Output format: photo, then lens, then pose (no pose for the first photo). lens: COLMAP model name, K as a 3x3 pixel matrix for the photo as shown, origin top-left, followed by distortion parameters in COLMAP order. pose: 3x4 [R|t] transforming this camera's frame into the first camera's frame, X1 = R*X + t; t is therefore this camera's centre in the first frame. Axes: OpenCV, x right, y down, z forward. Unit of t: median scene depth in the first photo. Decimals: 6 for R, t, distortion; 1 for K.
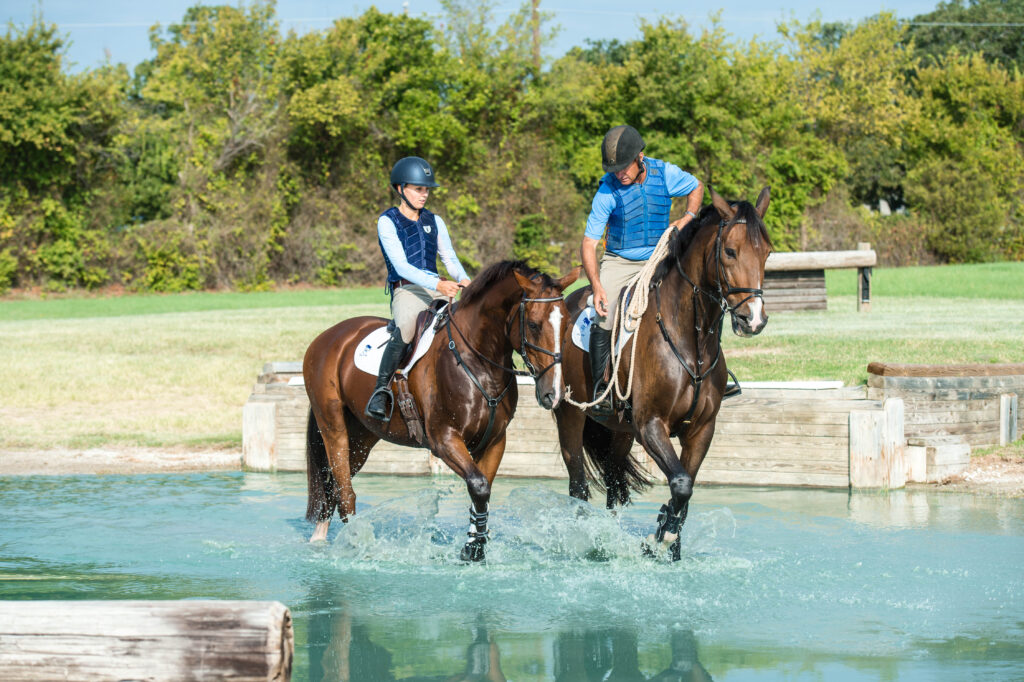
lens RADIAL K [[2587.4, 0, 519.4], [0, 2587.4, 365.3], [0, 0, 1]] dist [0.169495, 0.000000]
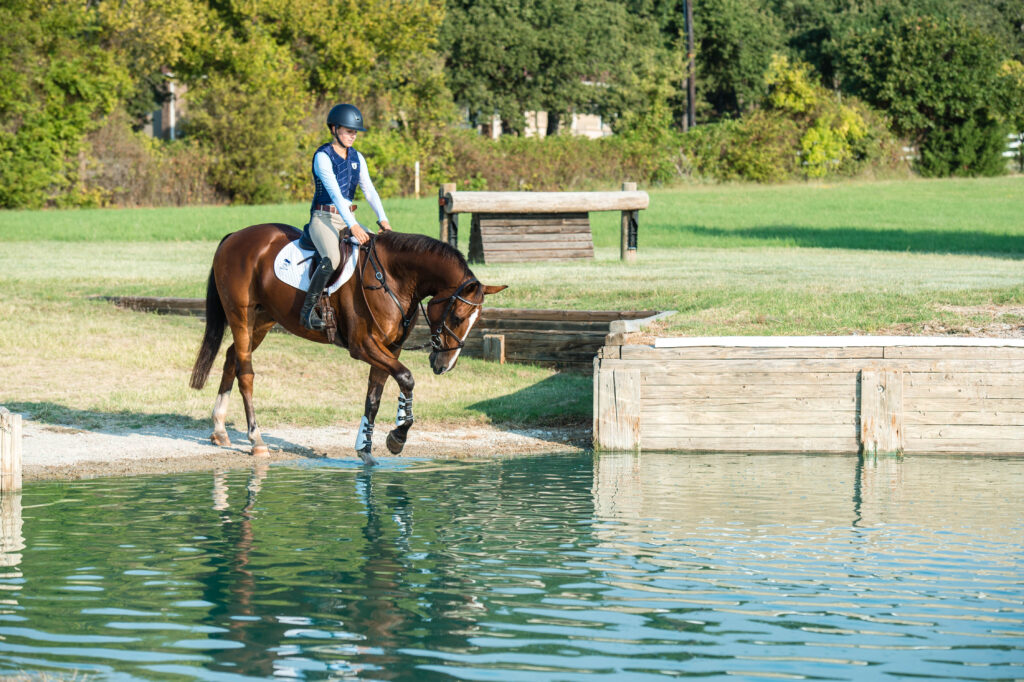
lens RADIAL K [[3058.5, 0, 529.5], [0, 3058.5, 342.2], [0, 0, 1]] dist [0.382285, 0.000000]
pose [[0.931342, 0.000449, 0.364145, -0.118439], [-0.003153, 0.999972, 0.006831, 0.000049], [-0.364132, -0.007510, 0.931317, 0.018538]]
